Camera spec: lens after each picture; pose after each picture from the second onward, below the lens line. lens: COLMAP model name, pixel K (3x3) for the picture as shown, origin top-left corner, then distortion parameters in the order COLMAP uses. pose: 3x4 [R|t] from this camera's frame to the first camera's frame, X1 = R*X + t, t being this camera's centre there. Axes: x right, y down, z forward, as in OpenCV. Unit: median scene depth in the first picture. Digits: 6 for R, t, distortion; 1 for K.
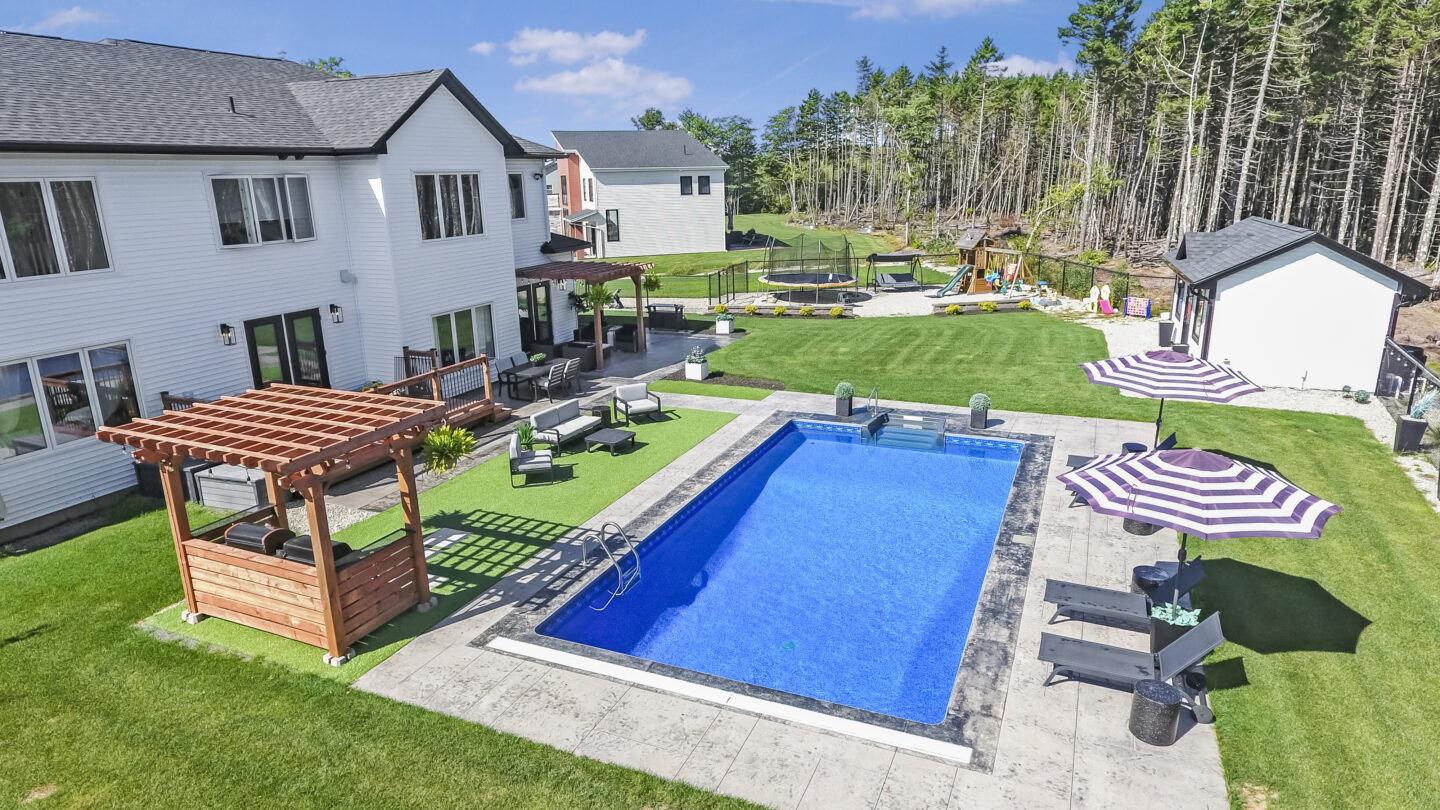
lens RADIAL K [[841.0, 0, 720.0], [0, 841.0, 411.6], [0, 0, 1]] dist [0.007820, -0.001944]
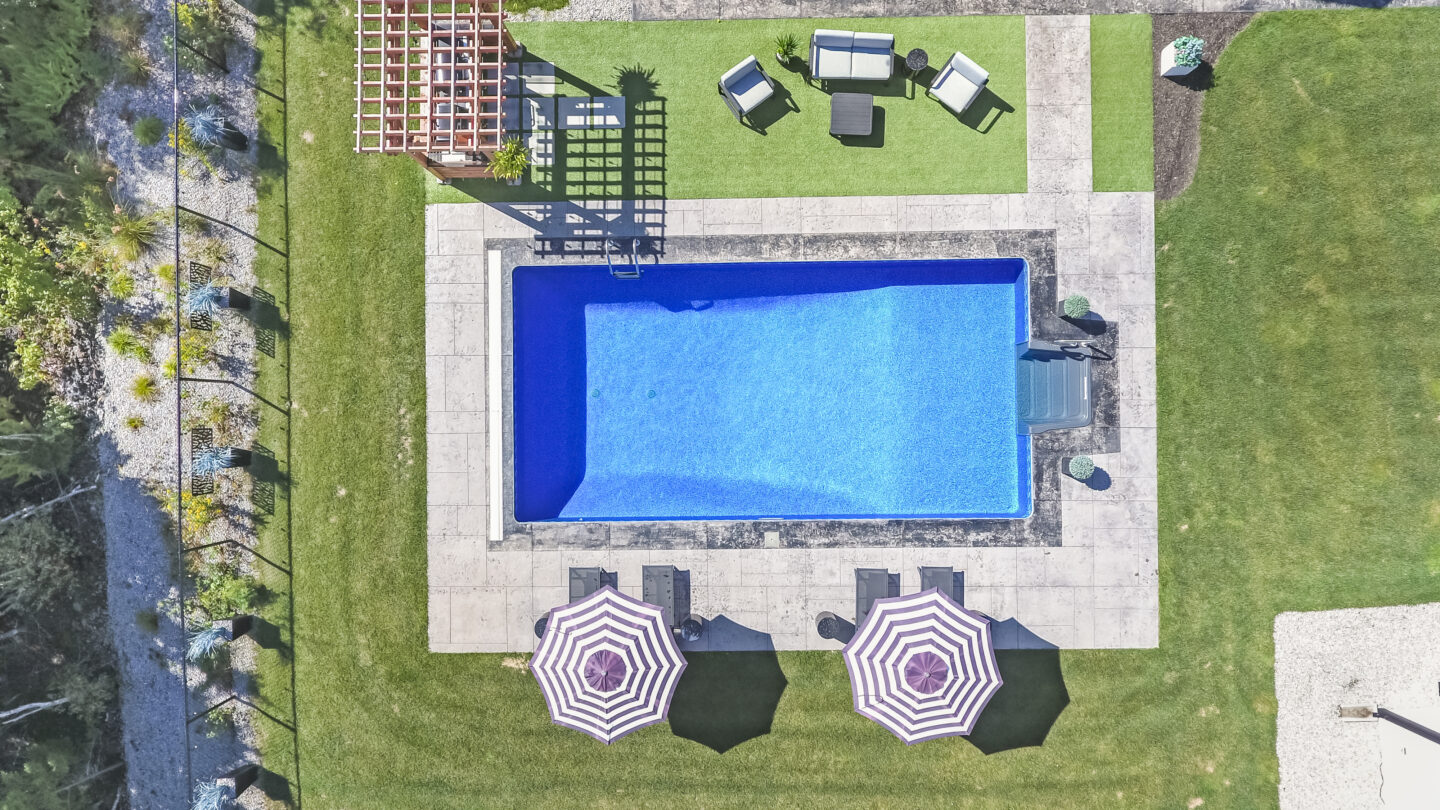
lens RADIAL K [[841.0, 0, 733.8], [0, 841.0, 397.6], [0, 0, 1]] dist [0.007820, -0.001944]
pose [[0.411445, 0.911435, 0.000337, 0.126428], [-0.242707, 0.109208, 0.963933, -0.996496], [0.878525, -0.396687, 0.266145, 0.633499]]
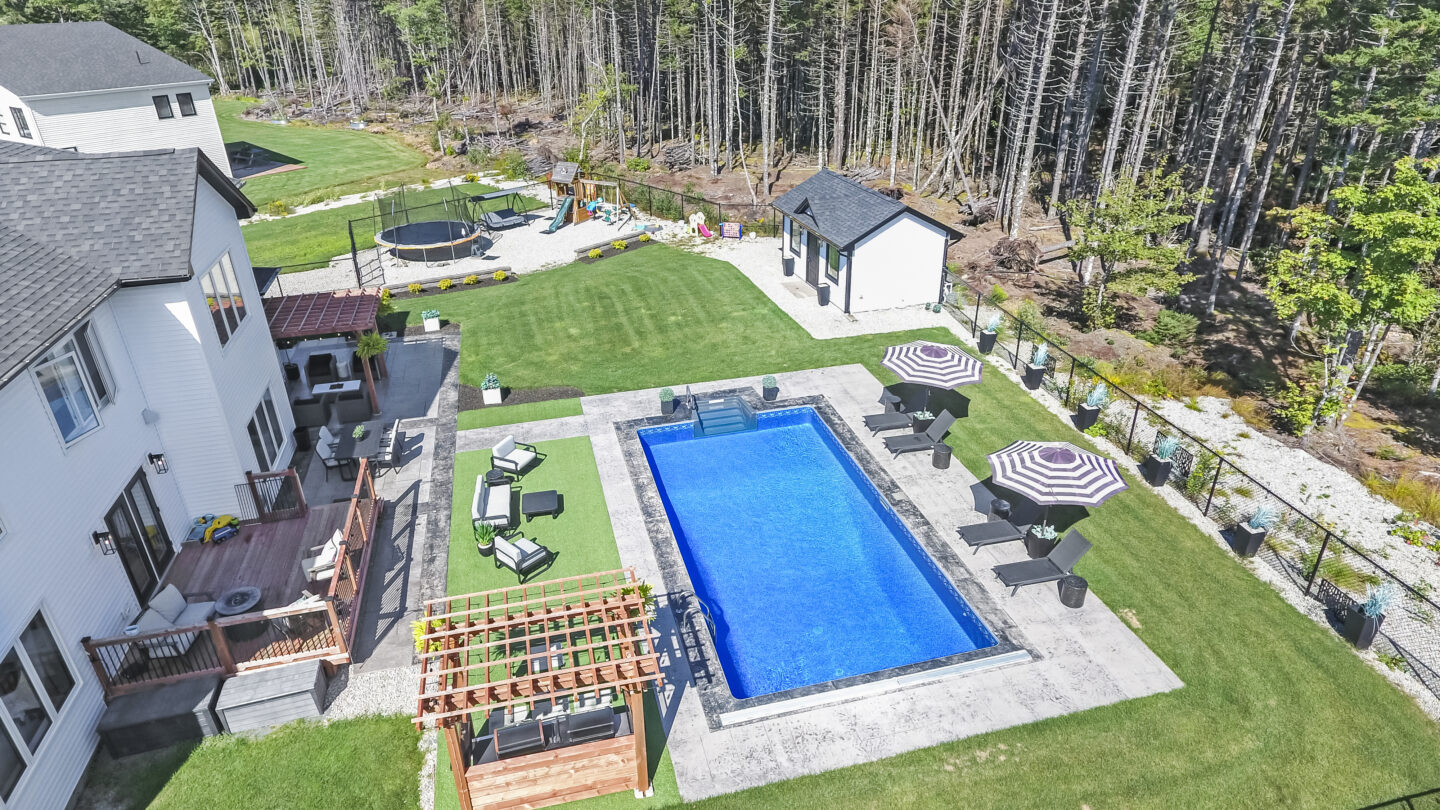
lens RADIAL K [[841.0, 0, 711.8], [0, 841.0, 400.1], [0, 0, 1]] dist [0.007820, -0.001944]
pose [[0.793455, -0.267007, 0.546933, -0.645377], [0.170703, 0.960193, 0.221111, -0.379000], [-0.584199, -0.082078, 0.807449, -0.025055]]
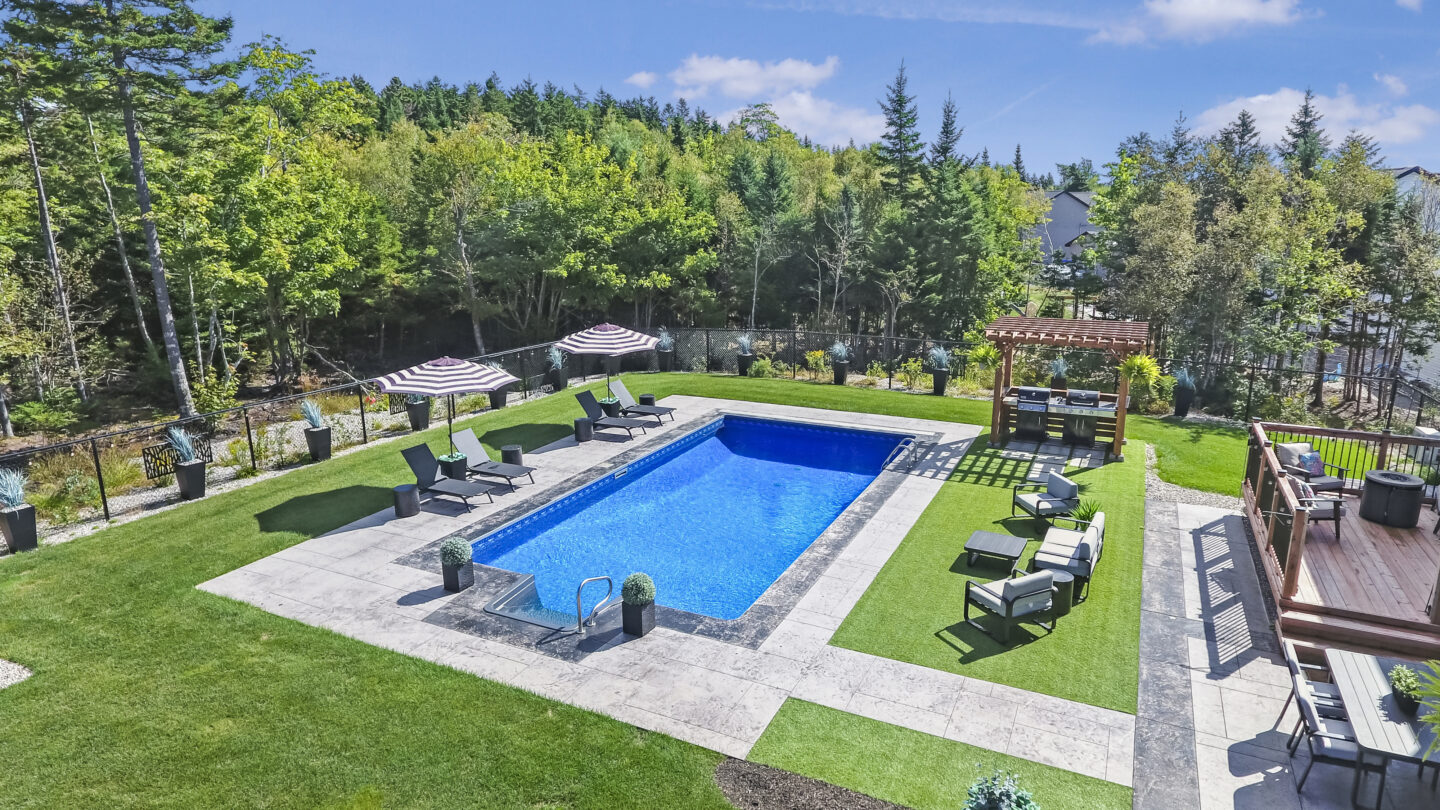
lens RADIAL K [[841.0, 0, 732.2], [0, 841.0, 403.7], [0, 0, 1]] dist [0.007820, -0.001944]
pose [[-0.999119, 0.016739, 0.038480, 0.087173], [0.033314, 0.873998, 0.484786, -0.550840], [-0.025517, 0.485641, -0.873786, 1.972035]]
